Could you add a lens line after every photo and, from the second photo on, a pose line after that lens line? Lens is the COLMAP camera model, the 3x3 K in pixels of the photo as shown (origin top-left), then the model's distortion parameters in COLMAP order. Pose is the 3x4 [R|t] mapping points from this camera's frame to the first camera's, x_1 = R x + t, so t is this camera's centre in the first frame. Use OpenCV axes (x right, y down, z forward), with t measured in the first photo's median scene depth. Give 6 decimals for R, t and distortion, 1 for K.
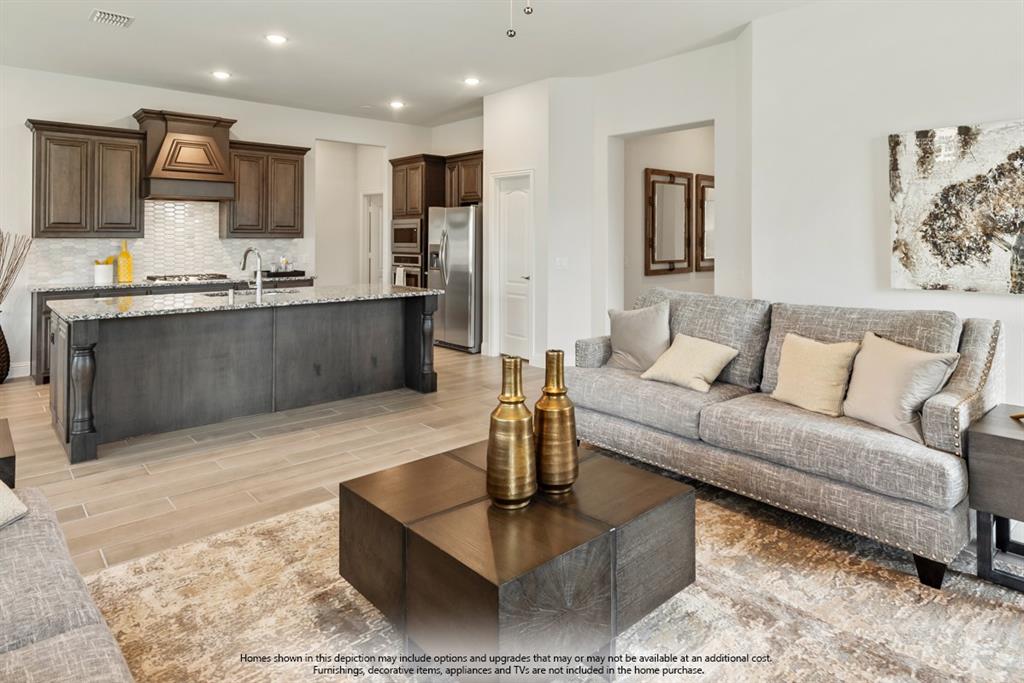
lens RADIAL K [[613.1, 0, 537.9], [0, 613.1, 231.8], [0, 0, 1]] dist [0.004620, 0.000725]
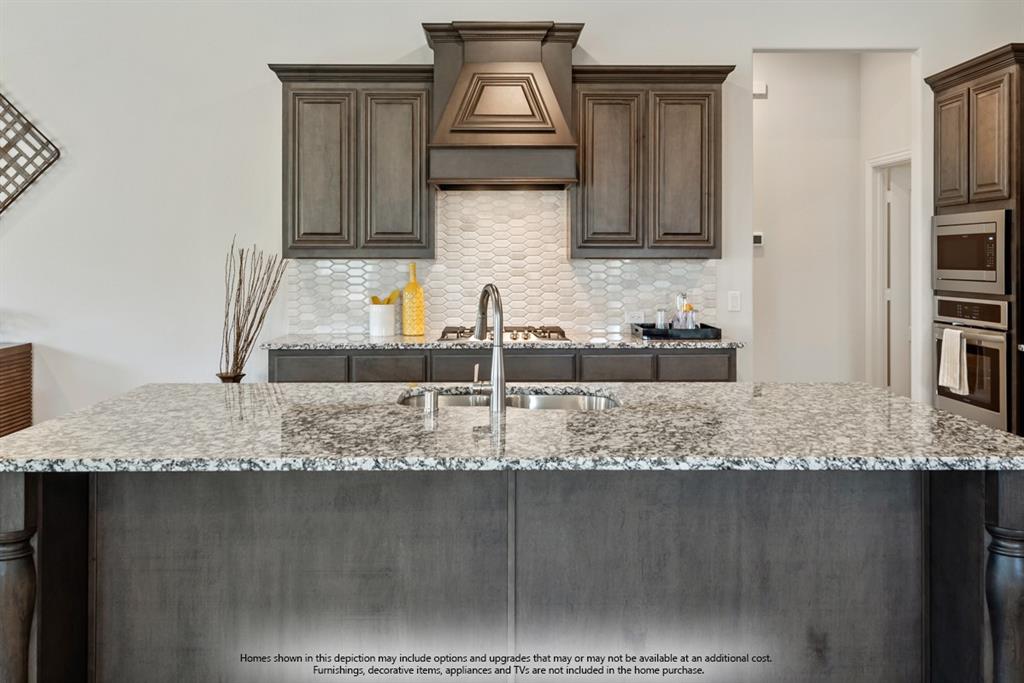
lens RADIAL K [[864.0, 0, 503.5], [0, 864.0, 256.0], [0, 0, 1]] dist [0.018396, -0.001636]
pose [[0.742462, -0.001423, -0.669887, -0.069855], [0.007790, 0.999948, 0.006510, 0.003130], [0.669843, -0.010052, 0.742435, 0.454730]]
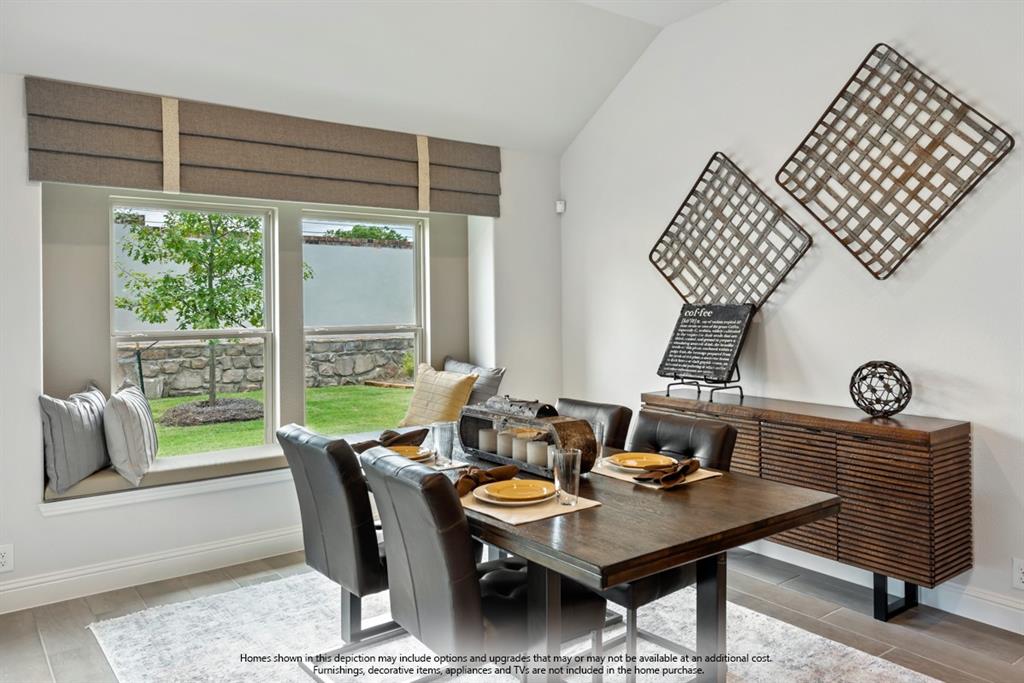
lens RADIAL K [[747.3, 0, 518.8], [0, 747.3, 302.0], [0, 0, 1]] dist [0.022467, -0.008921]
pose [[-0.094111, 0.000838, -0.995561, -0.426970], [0.017461, 0.999847, -0.000809, 0.003375], [0.995409, -0.017460, -0.094111, 0.517204]]
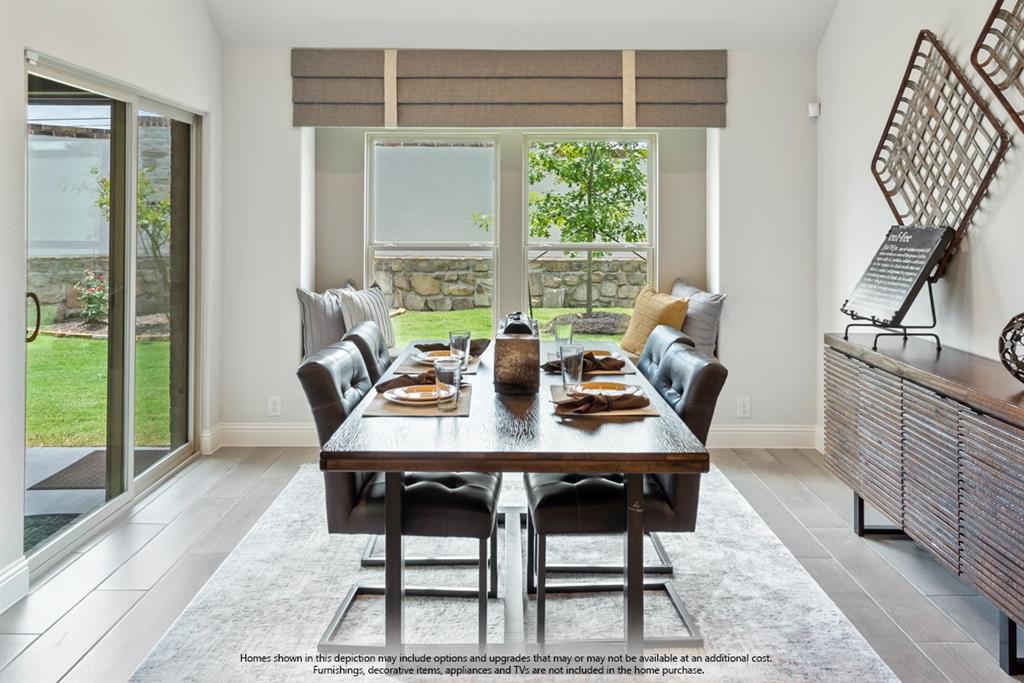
lens RADIAL K [[818.8, 0, 518.8], [0, 818.8, 215.5], [0, 0, 1]] dist [0.029191, -0.001412]
pose [[-0.678103, -0.006978, -0.734934, -0.496646], [0.004193, 0.999902, -0.013363, 0.006500], [0.734955, -0.012143, -0.678007, 0.796809]]
